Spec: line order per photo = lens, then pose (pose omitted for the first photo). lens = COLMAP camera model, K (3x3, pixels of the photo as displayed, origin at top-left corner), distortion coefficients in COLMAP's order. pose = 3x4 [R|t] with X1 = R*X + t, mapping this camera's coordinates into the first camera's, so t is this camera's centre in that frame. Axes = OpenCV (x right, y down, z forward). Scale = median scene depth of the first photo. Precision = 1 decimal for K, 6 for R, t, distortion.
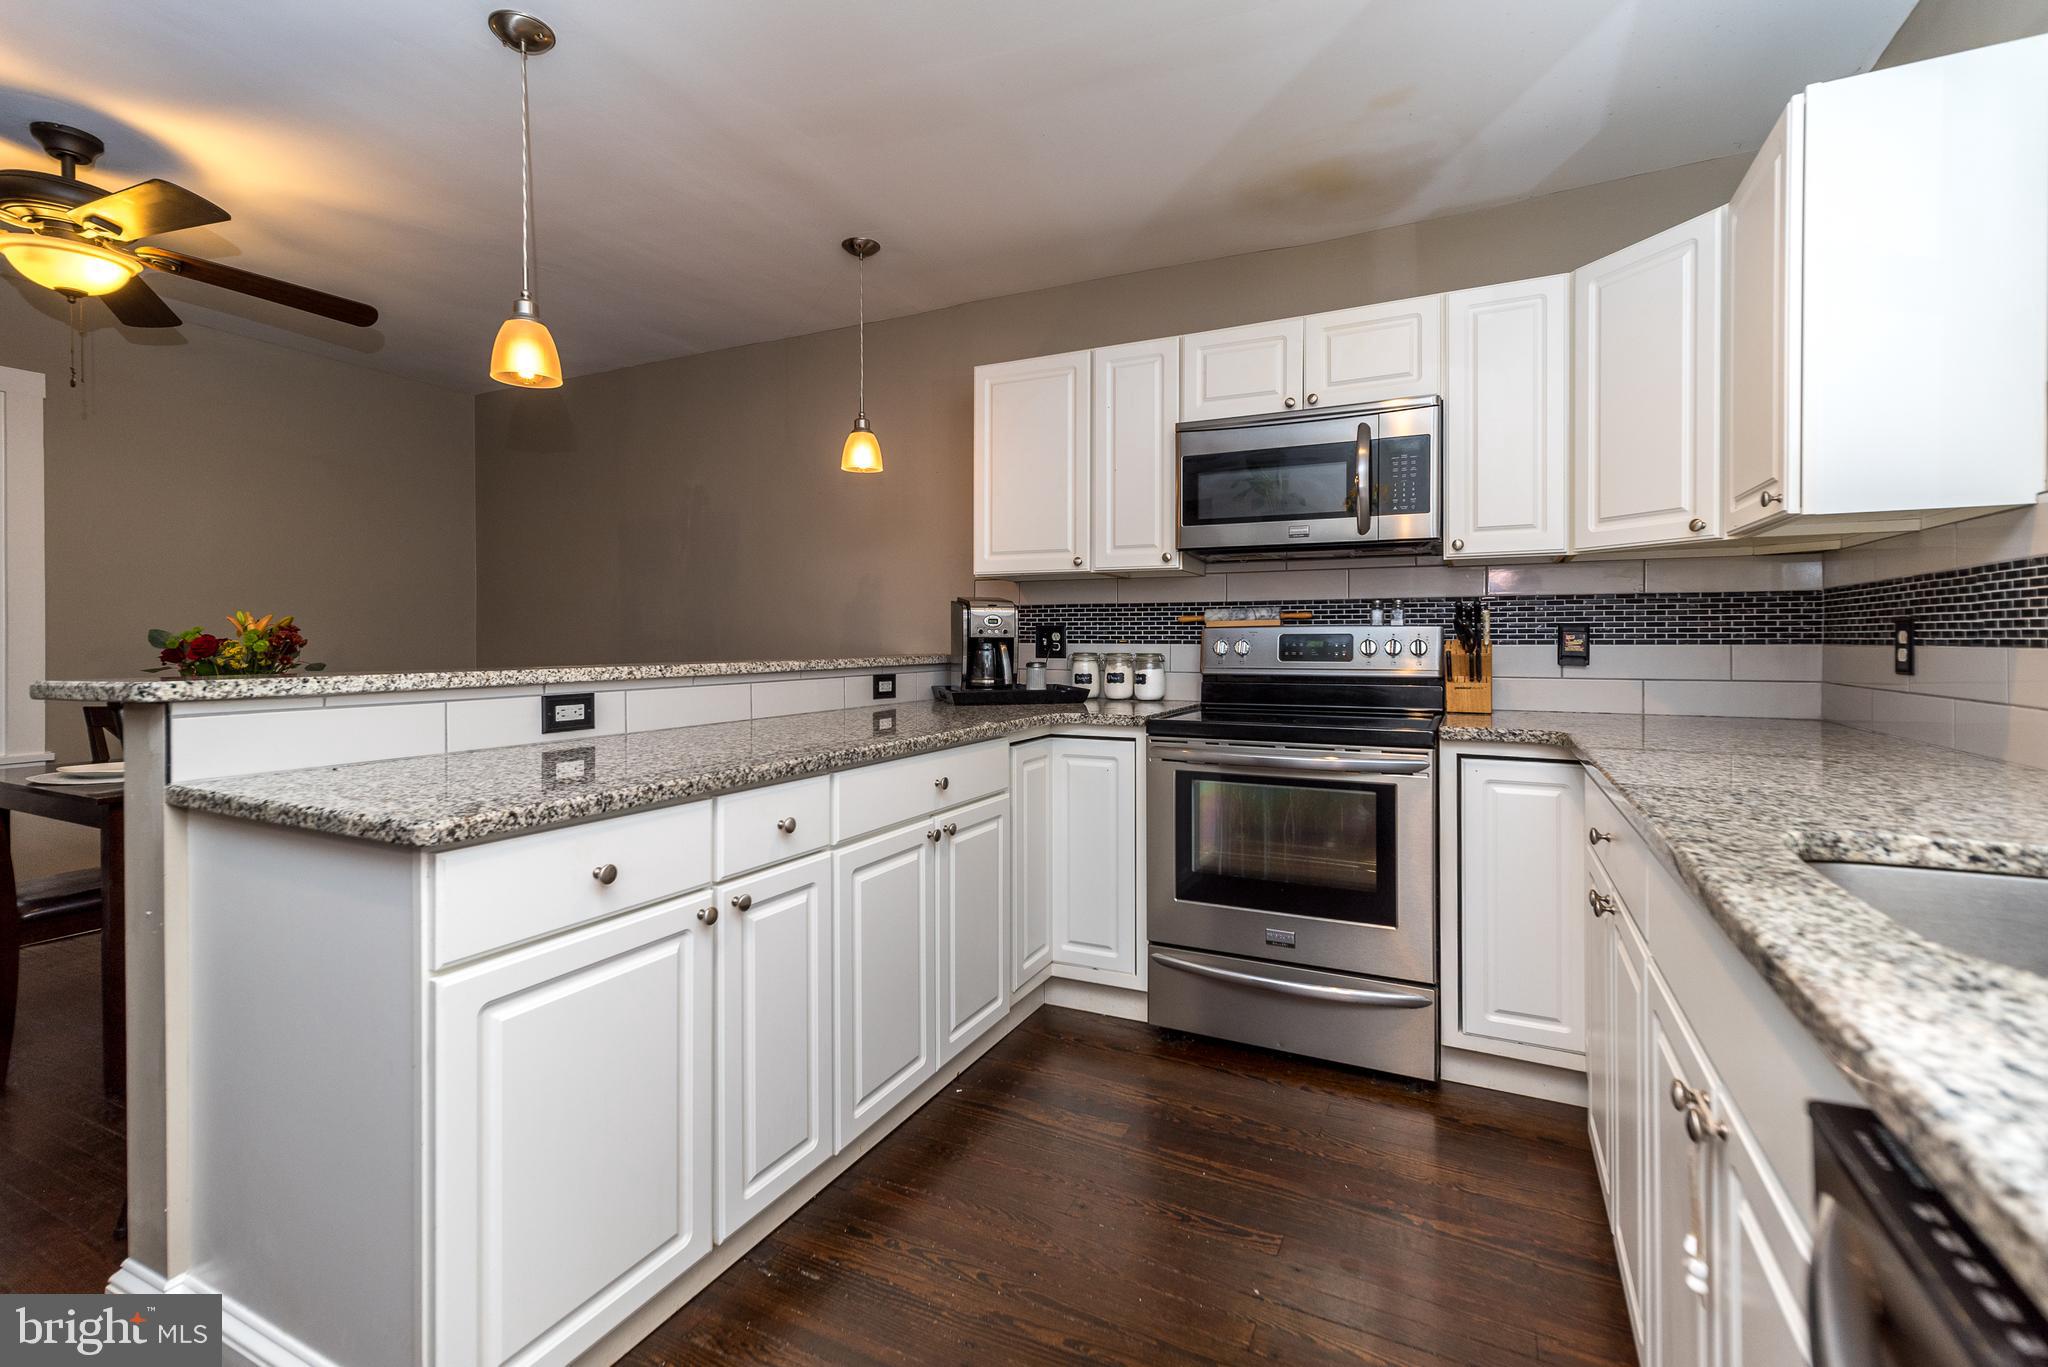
lens RADIAL K [[913.8, 0, 1022.2], [0, 913.8, 639.8], [0, 0, 1]] dist [0.010086, 0.002381]
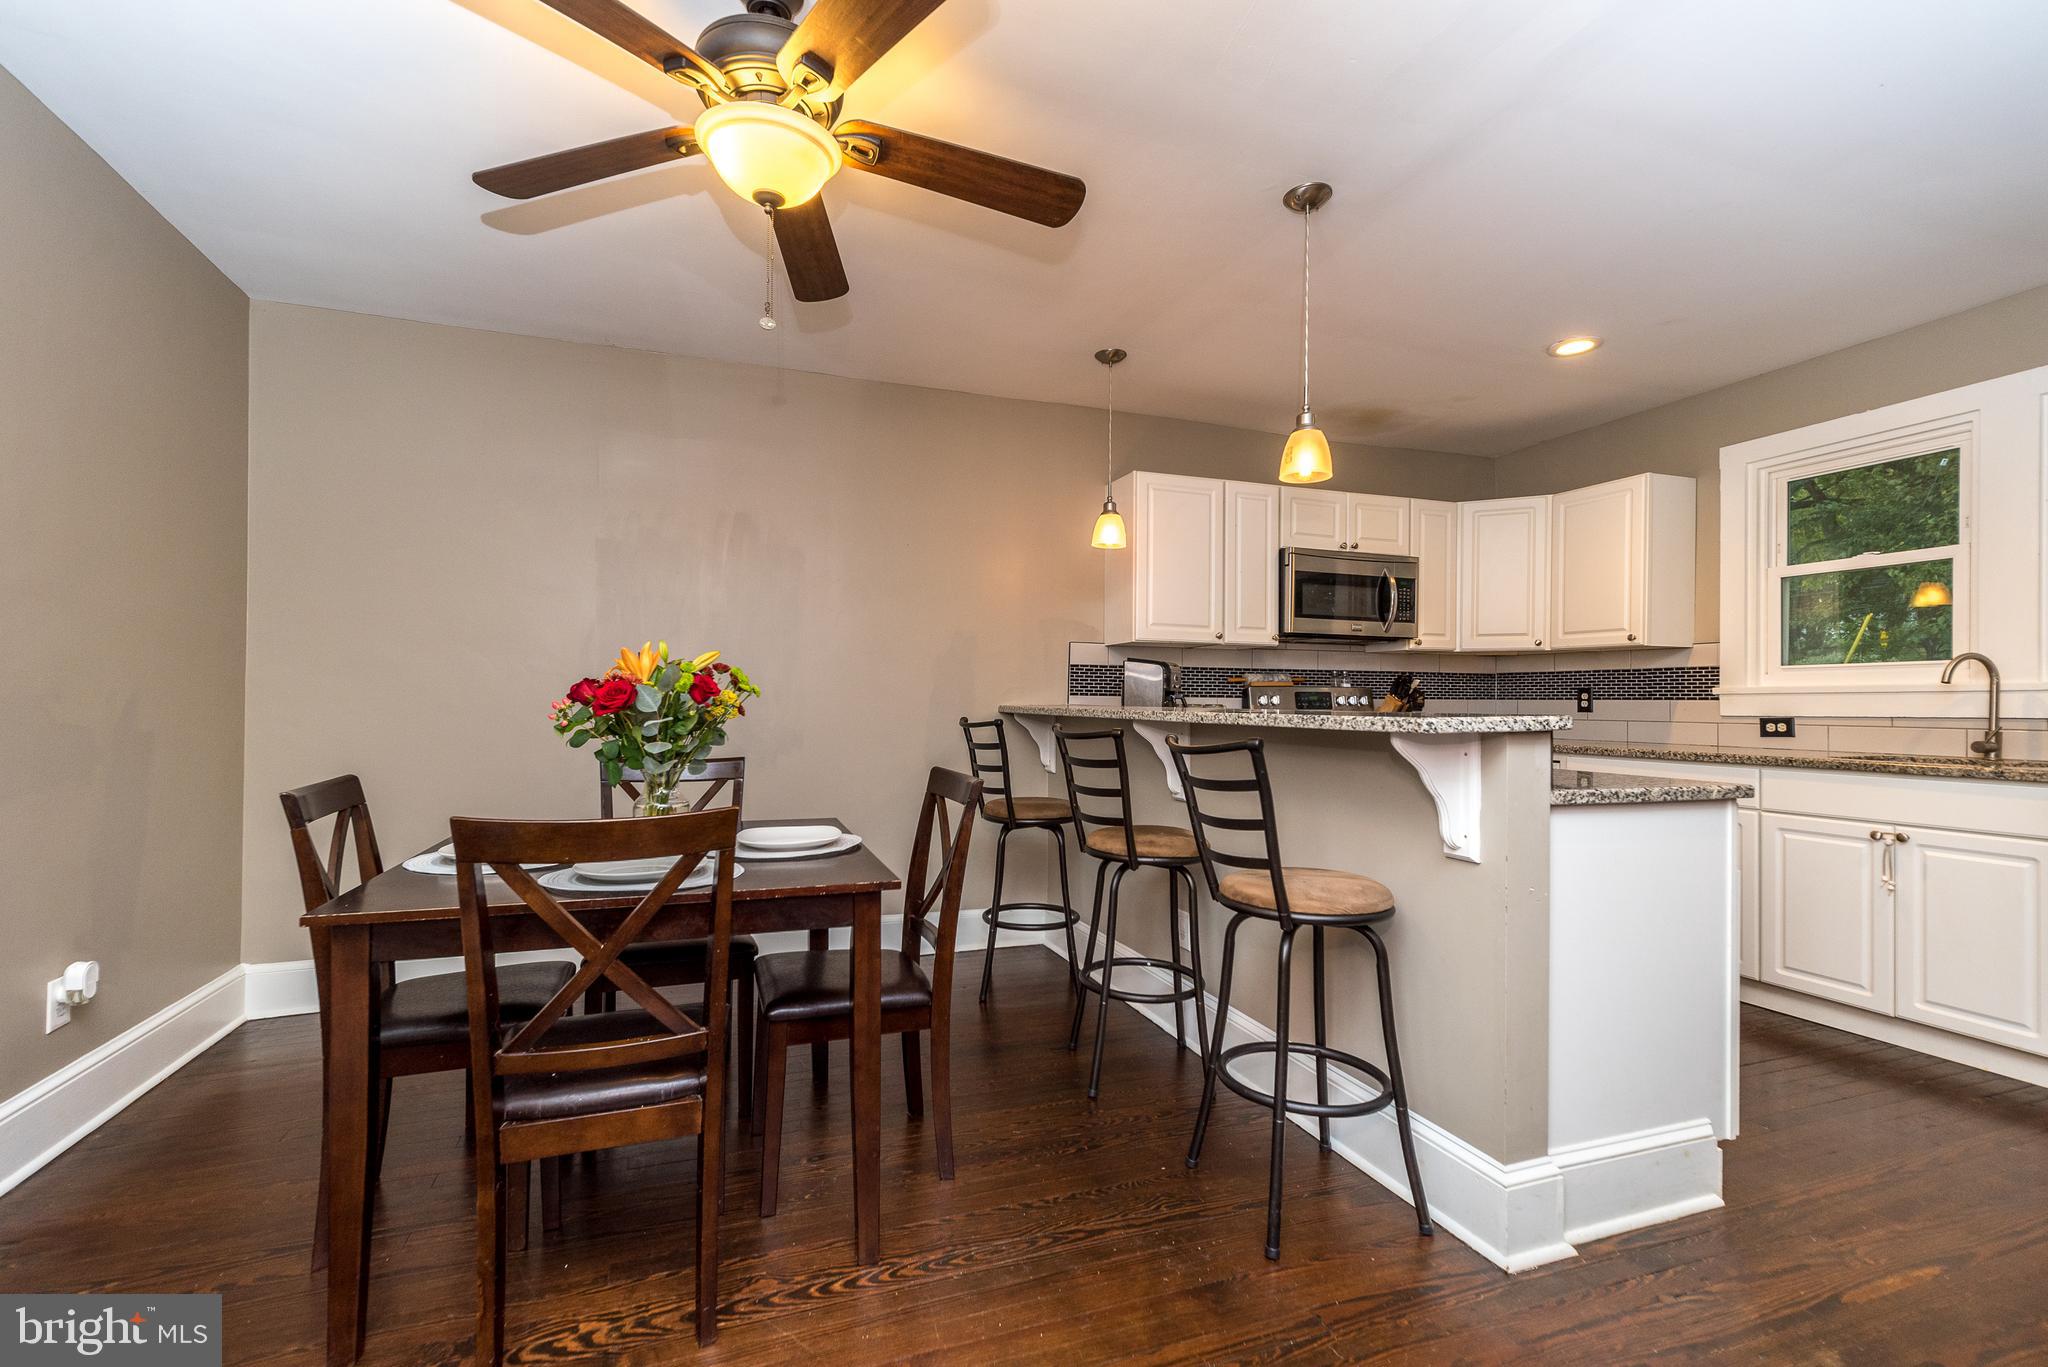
lens RADIAL K [[913.8, 0, 1005.8], [0, 913.8, 696.3], [0, 0, 1]] dist [0.010086, 0.002381]
pose [[0.692496, 0.009651, 0.721357, -1.323390], [-0.006206, 0.999953, -0.007421, 0.018097], [-0.721395, 0.000662, 0.692524, 0.342466]]
